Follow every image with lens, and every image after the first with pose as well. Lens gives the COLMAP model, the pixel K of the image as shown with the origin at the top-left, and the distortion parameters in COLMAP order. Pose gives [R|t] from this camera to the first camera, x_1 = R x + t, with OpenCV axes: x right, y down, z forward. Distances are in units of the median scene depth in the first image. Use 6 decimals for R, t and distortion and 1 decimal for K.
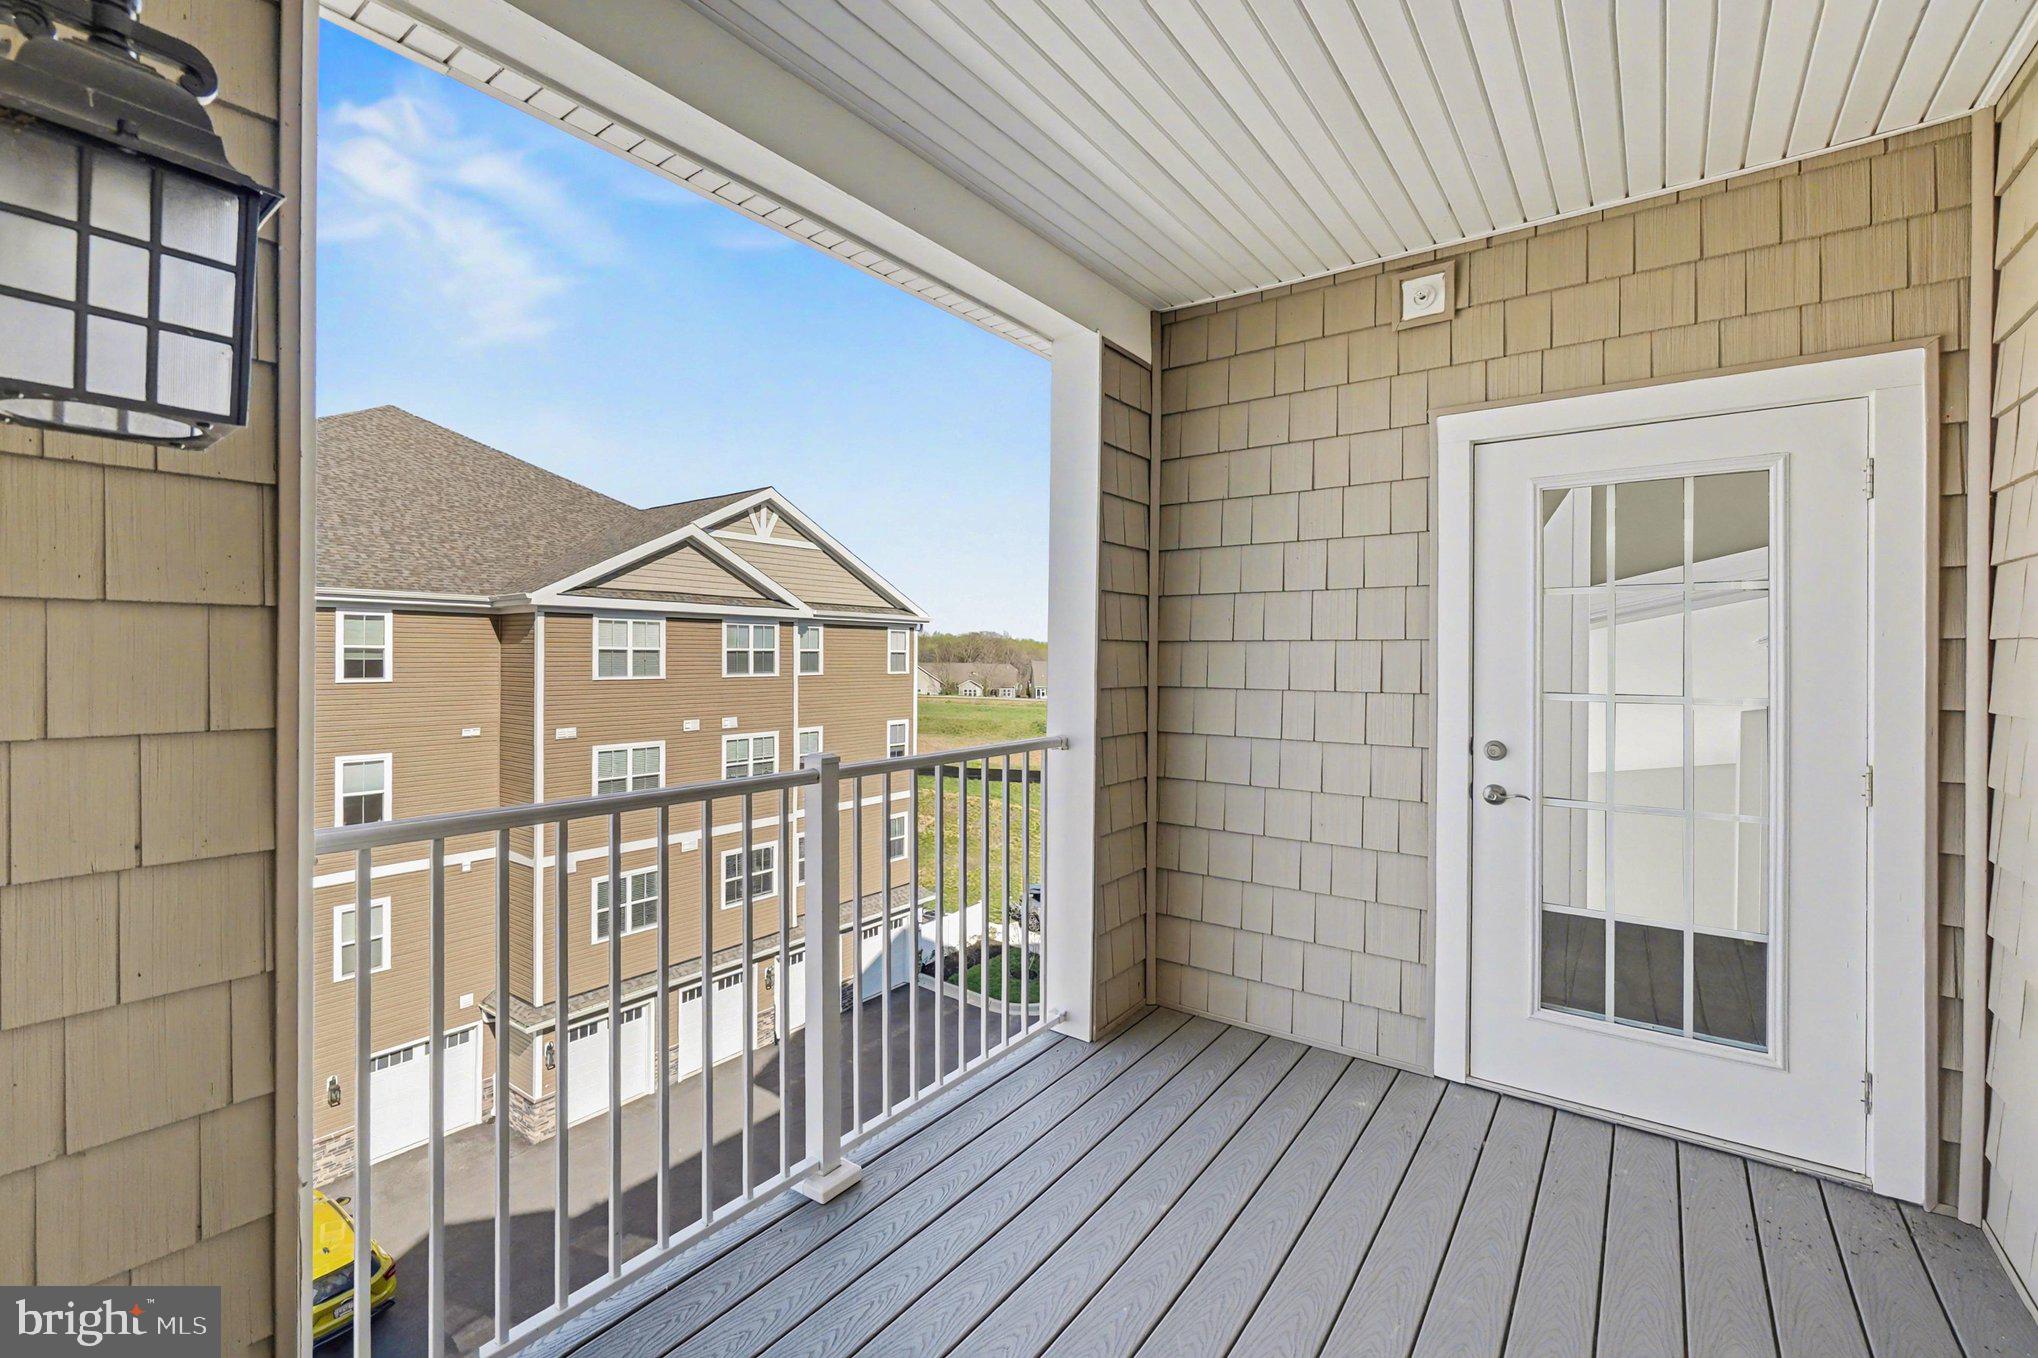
lens RADIAL K [[879.5, 0, 1008.0], [0, 879.5, 675.2], [0, 0, 1]] dist [-0.002275, 0.001022]
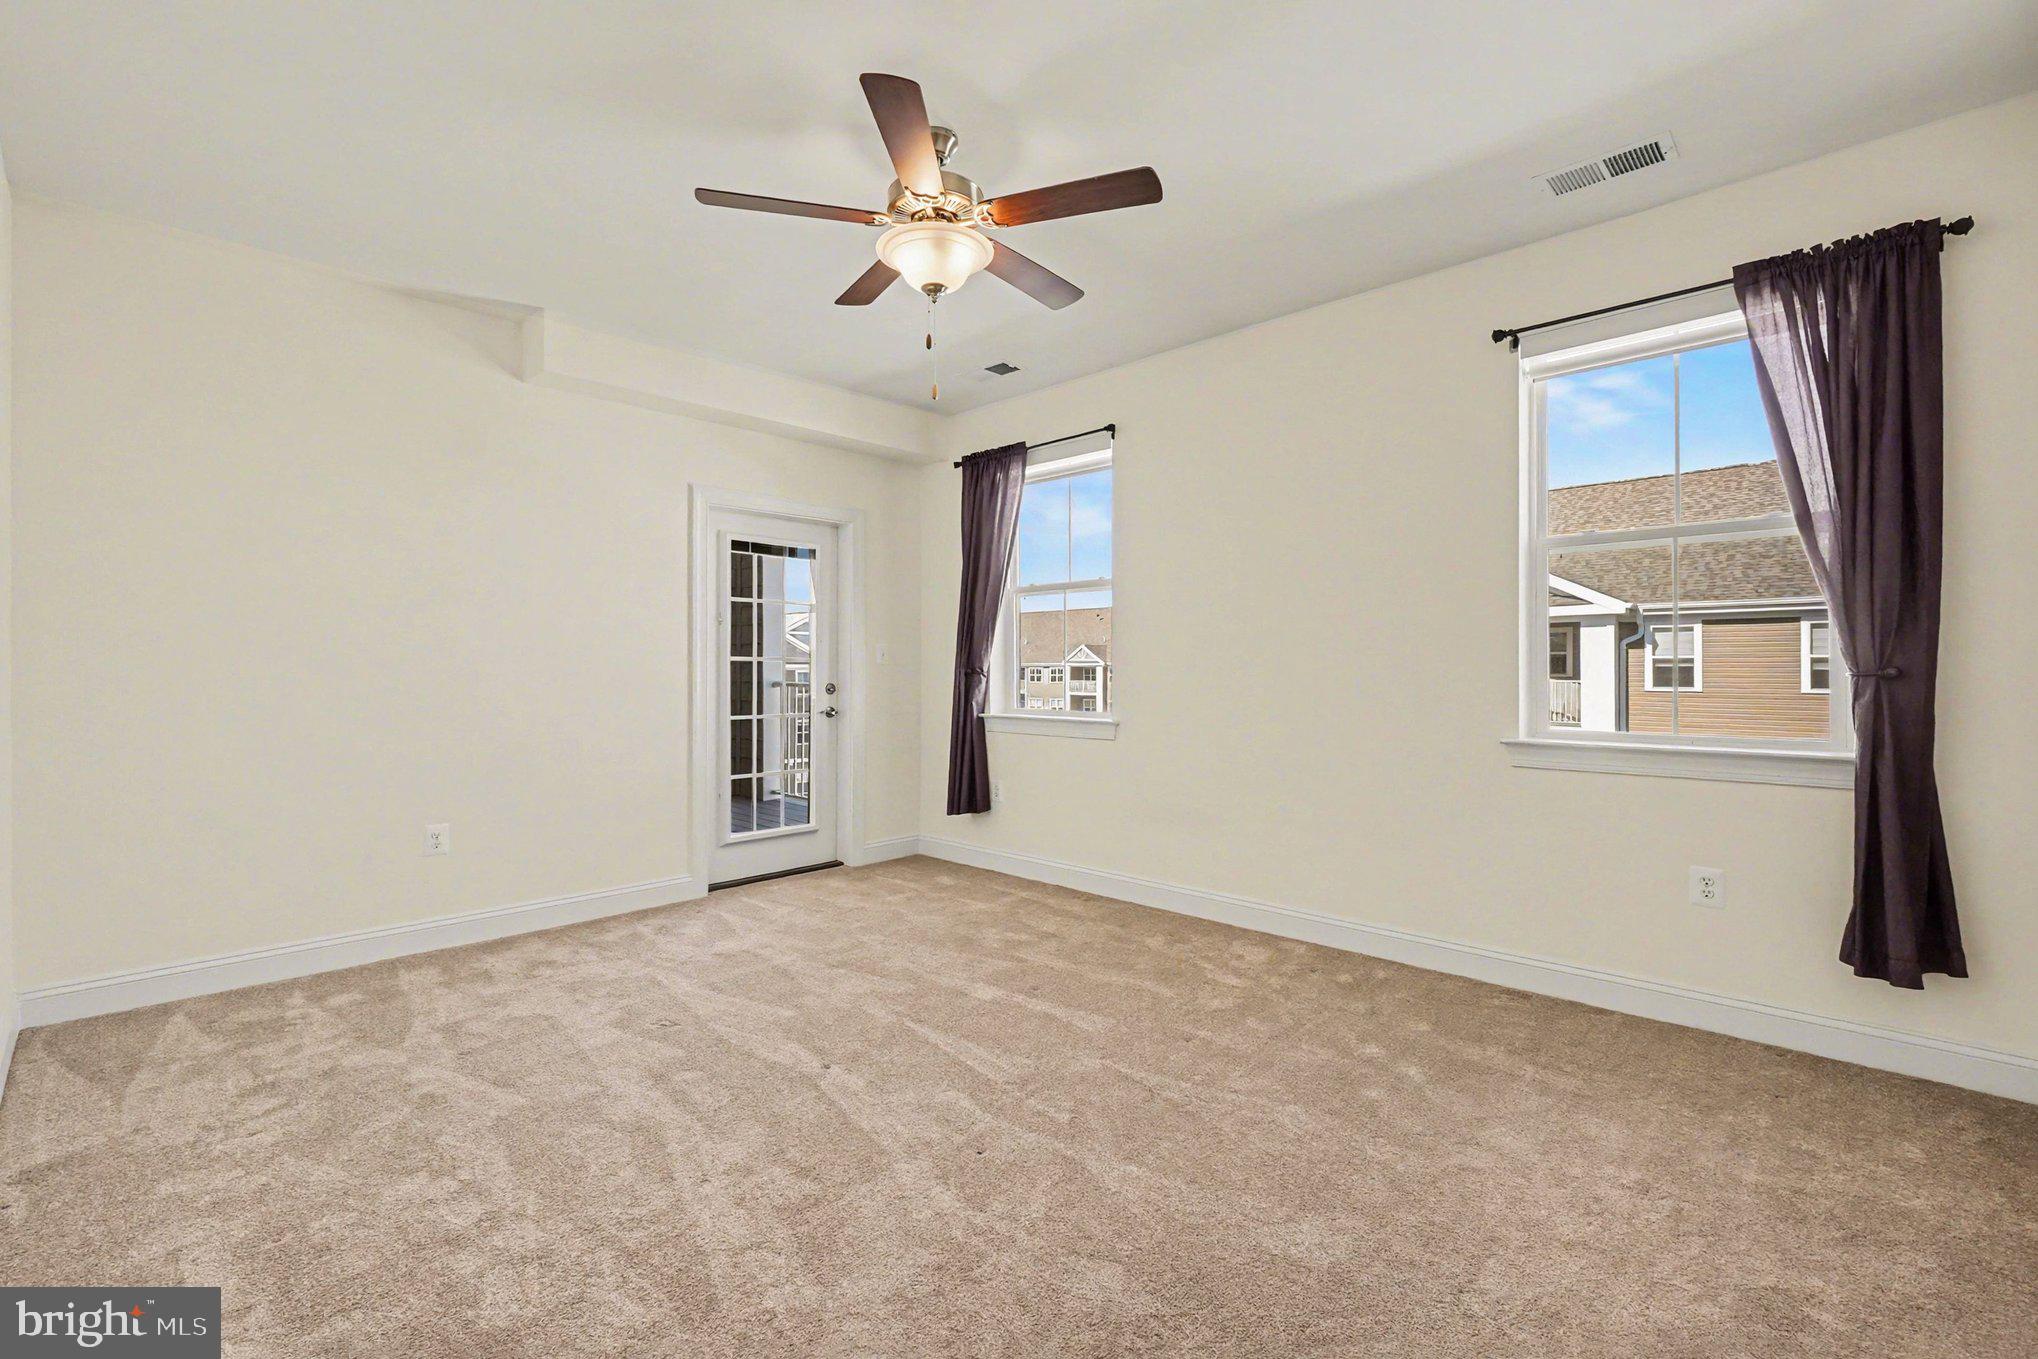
lens RADIAL K [[879.5, 0, 1008.0], [0, 879.5, 675.7], [0, 0, 1]] dist [-0.002275, 0.001022]
pose [[-0.135191, 0.009897, -0.990770, 0.423230], [-0.024599, 0.999608, 0.013341, -0.003967], [0.990514, 0.026175, -0.134895, 0.340443]]
